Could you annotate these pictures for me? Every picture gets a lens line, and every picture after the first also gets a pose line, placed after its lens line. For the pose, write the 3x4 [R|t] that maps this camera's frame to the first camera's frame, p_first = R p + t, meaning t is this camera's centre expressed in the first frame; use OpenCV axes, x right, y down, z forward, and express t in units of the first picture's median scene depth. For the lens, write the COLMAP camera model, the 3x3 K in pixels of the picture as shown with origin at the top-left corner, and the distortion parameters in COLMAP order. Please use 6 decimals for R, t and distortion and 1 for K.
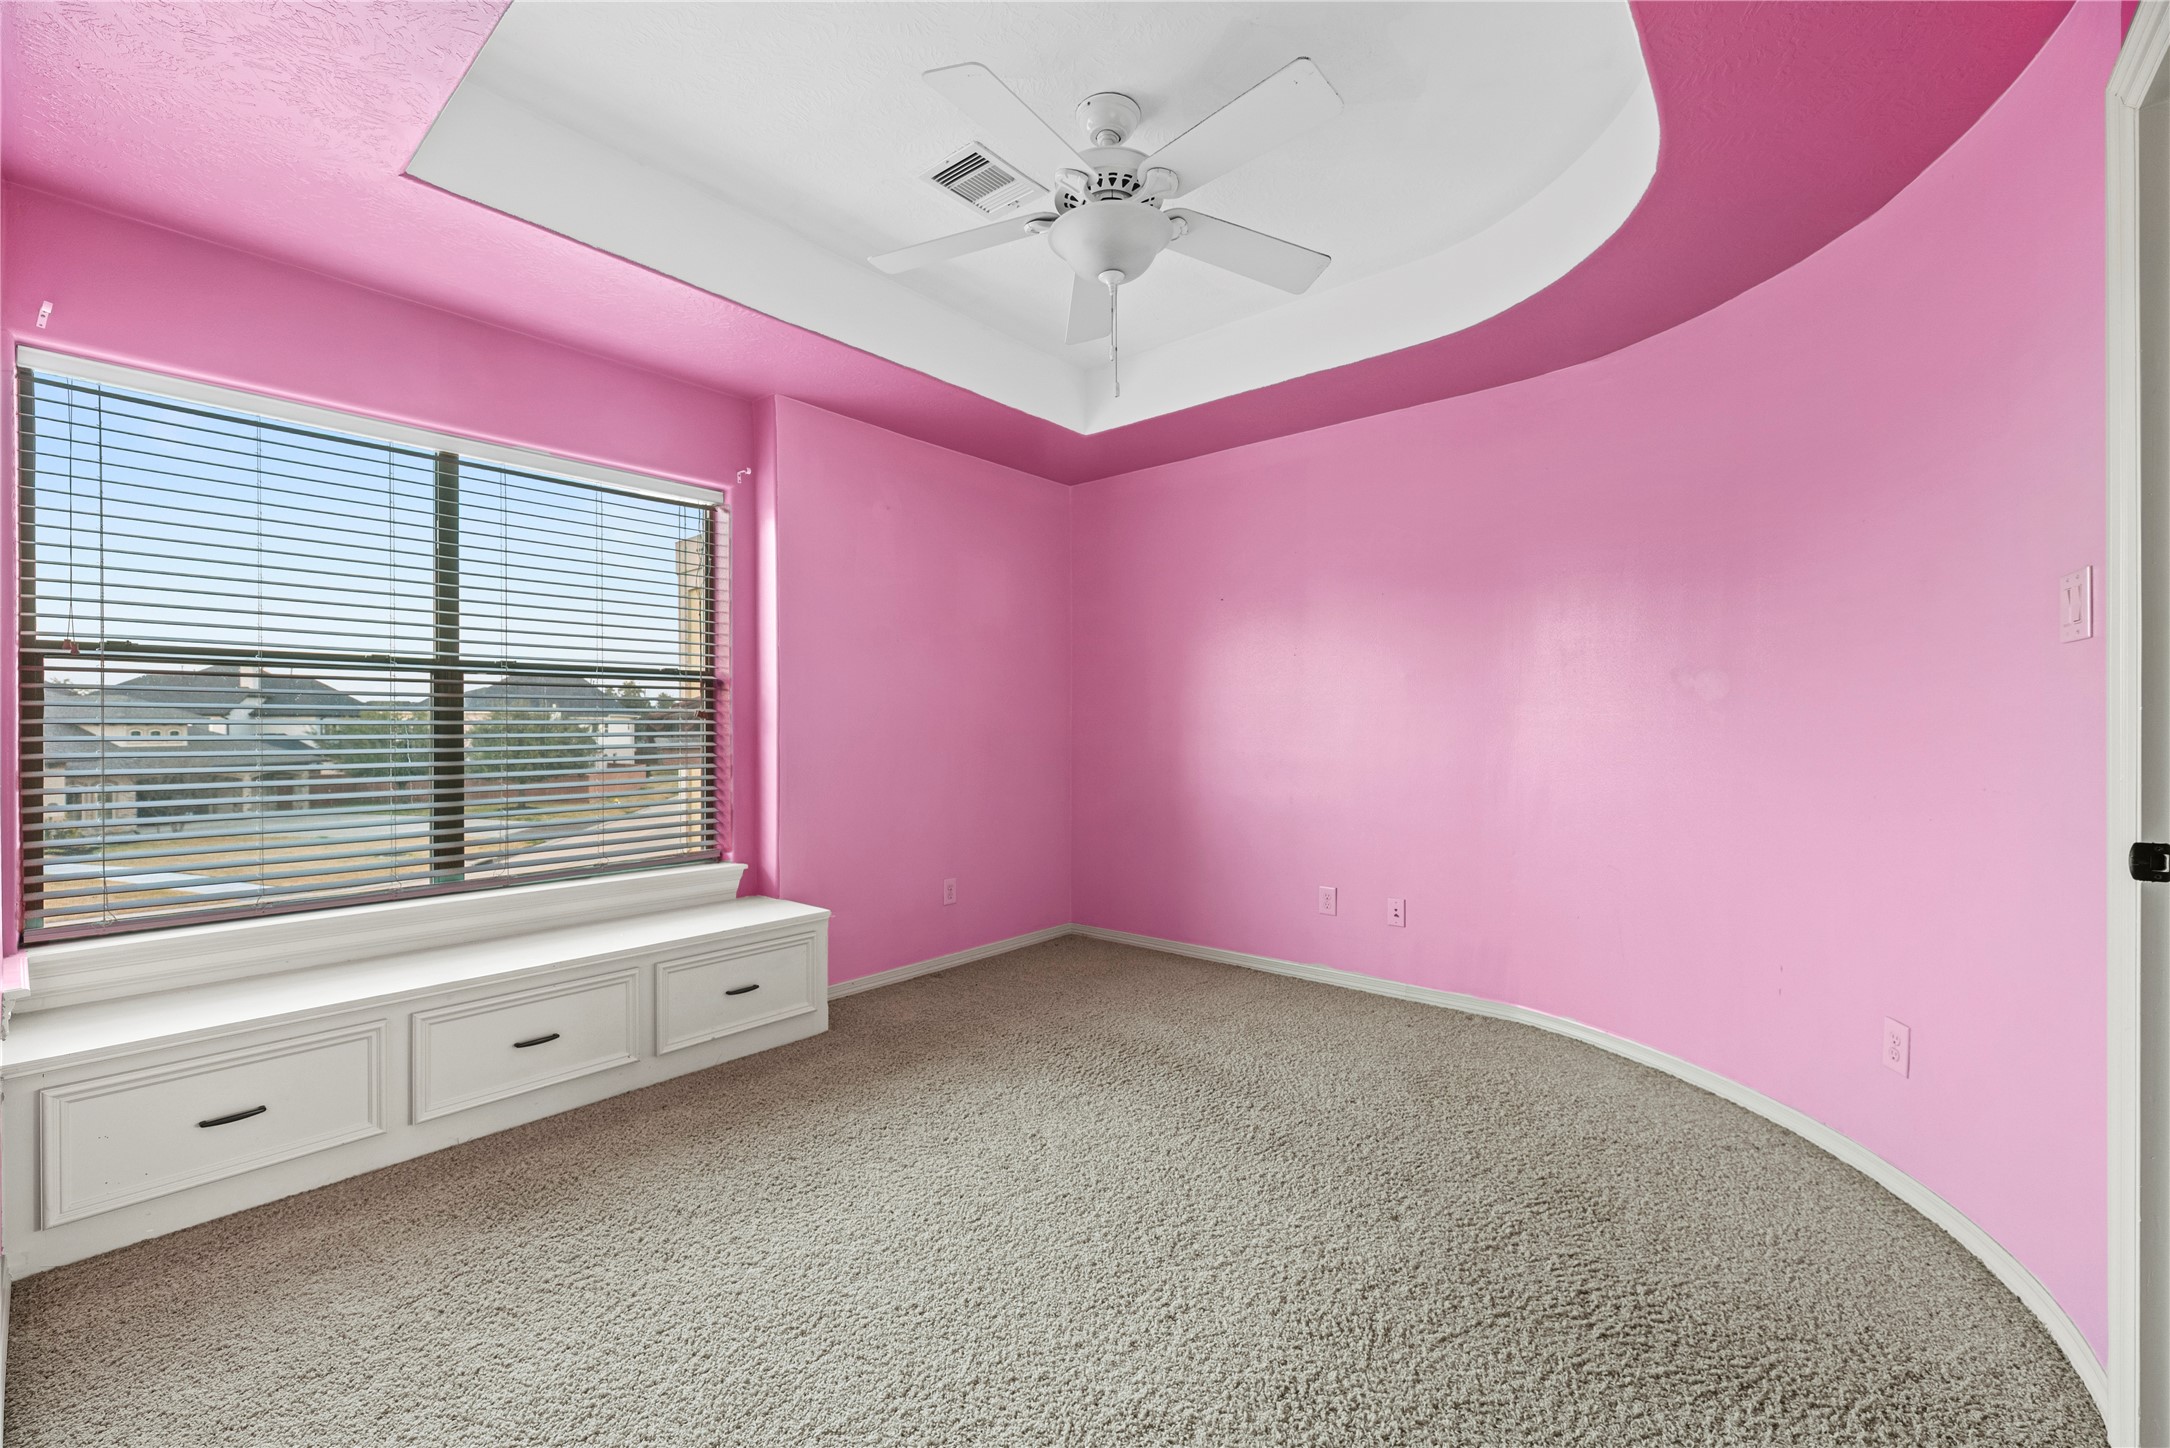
lens RADIAL K [[876.2, 0, 1095.0], [0, 876.2, 745.9], [0, 0, 1]] dist [0.000685, 0.000055]
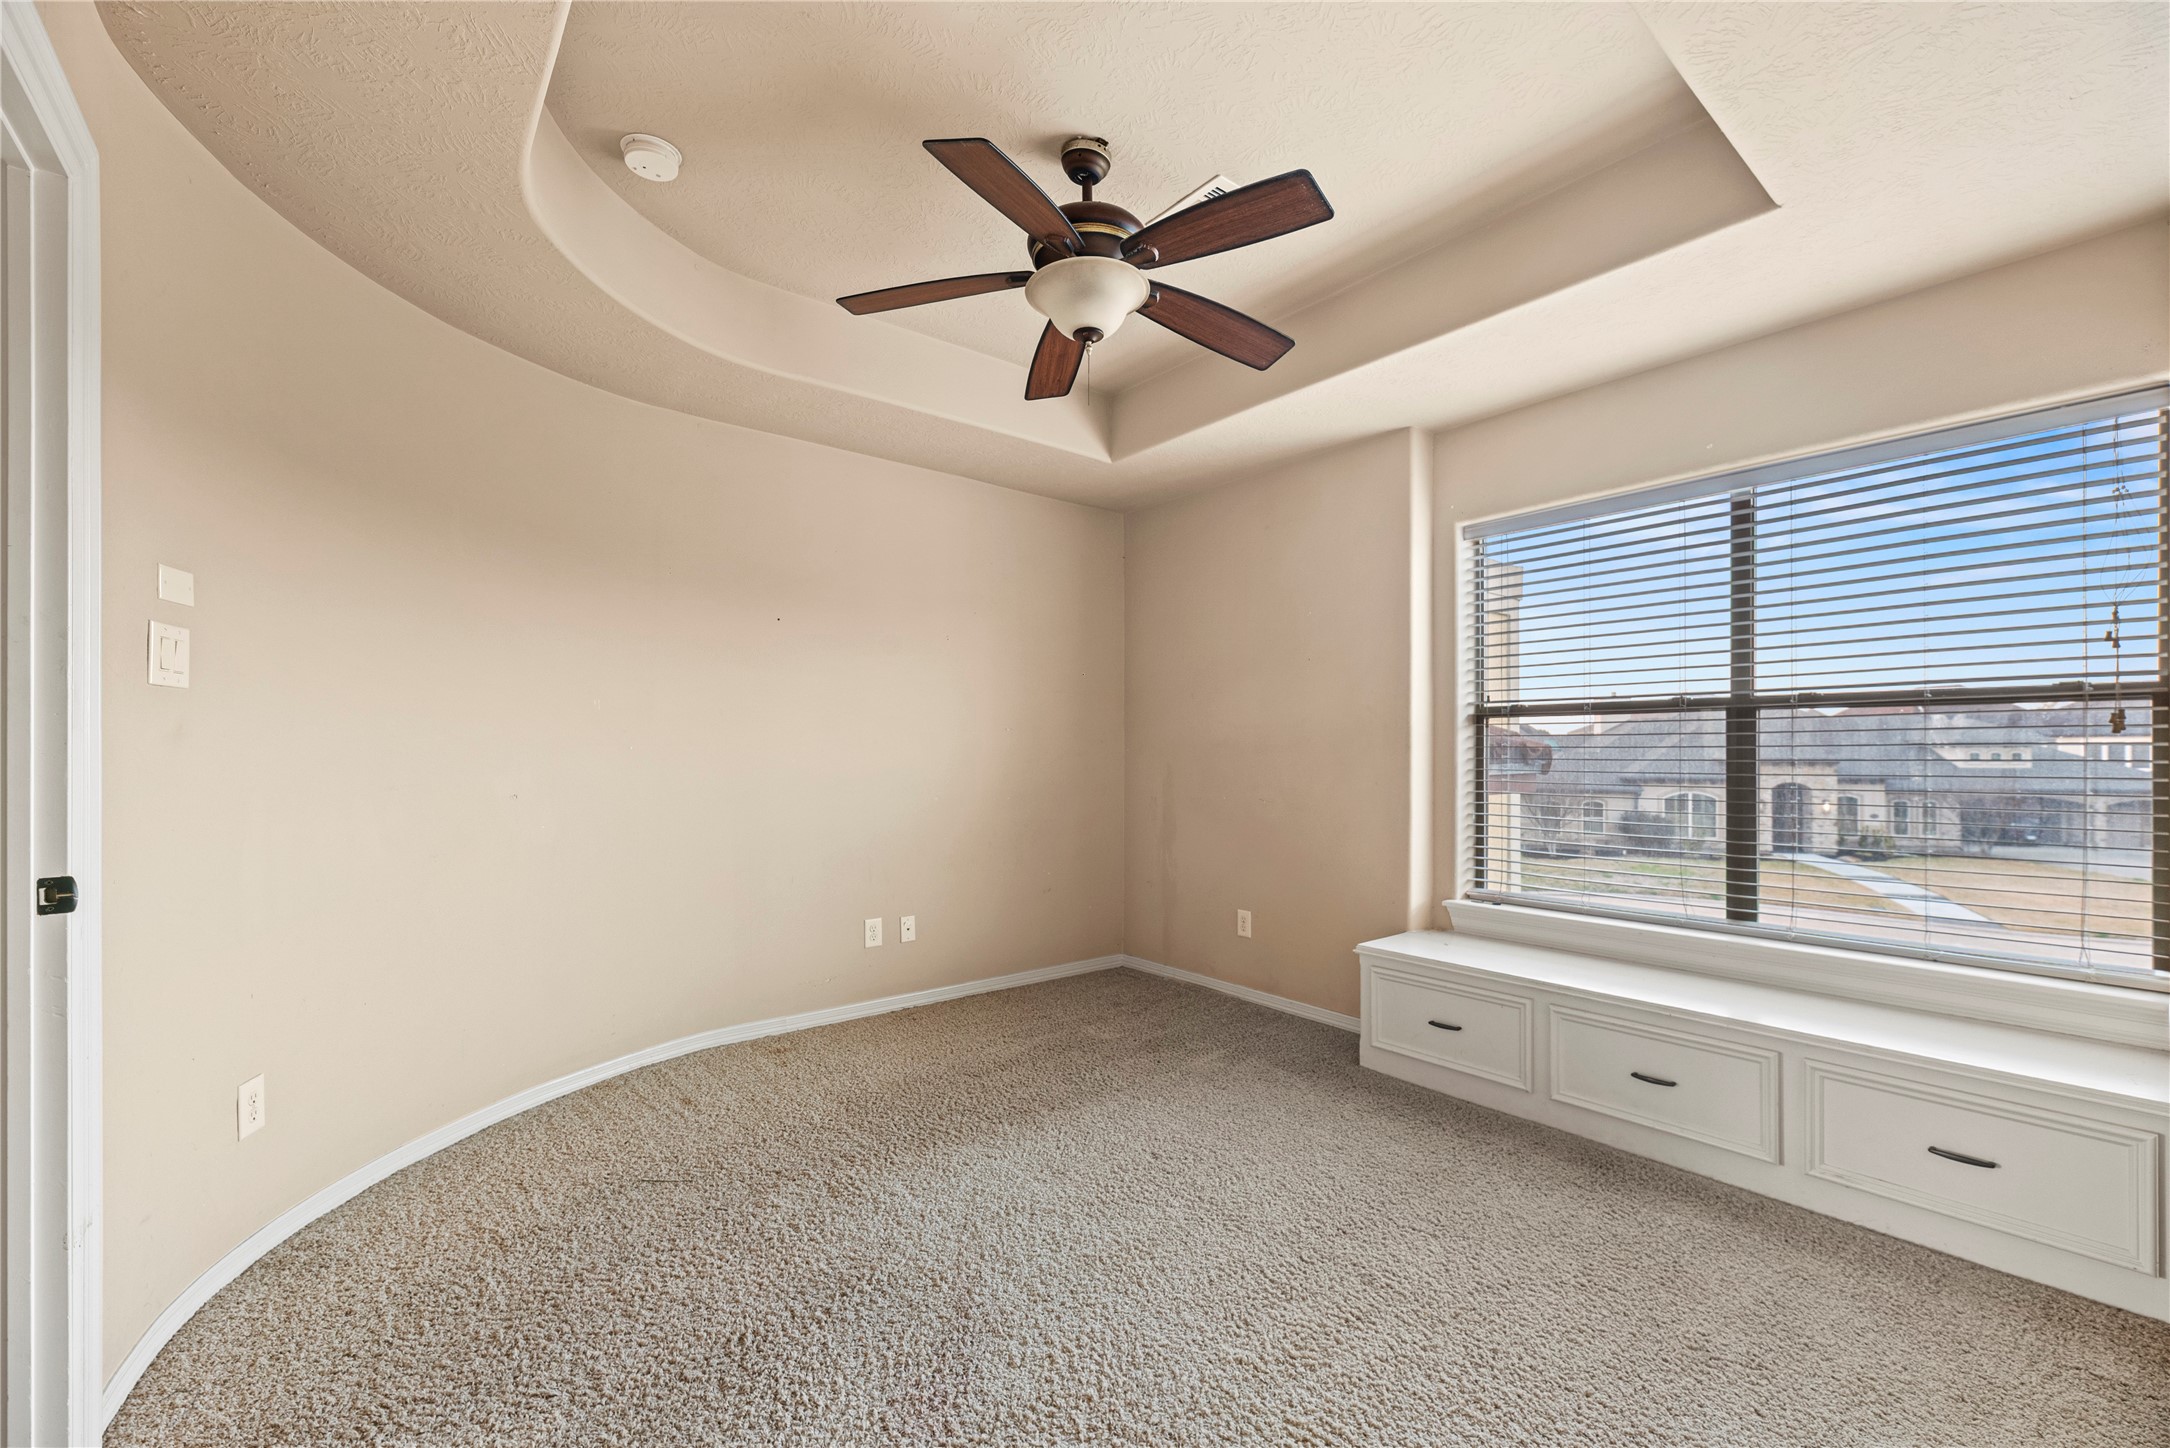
lens RADIAL K [[876.2, 0, 1095.0], [0, 876.2, 745.9], [0, 0, 1]] dist [0.000685, 0.000055]
pose [[-0.184246, -0.011391, -0.982814, 0.388835], [-0.031999, 0.999472, -0.005585, -0.013361], [0.982359, 0.030420, -0.184513, 0.461945]]
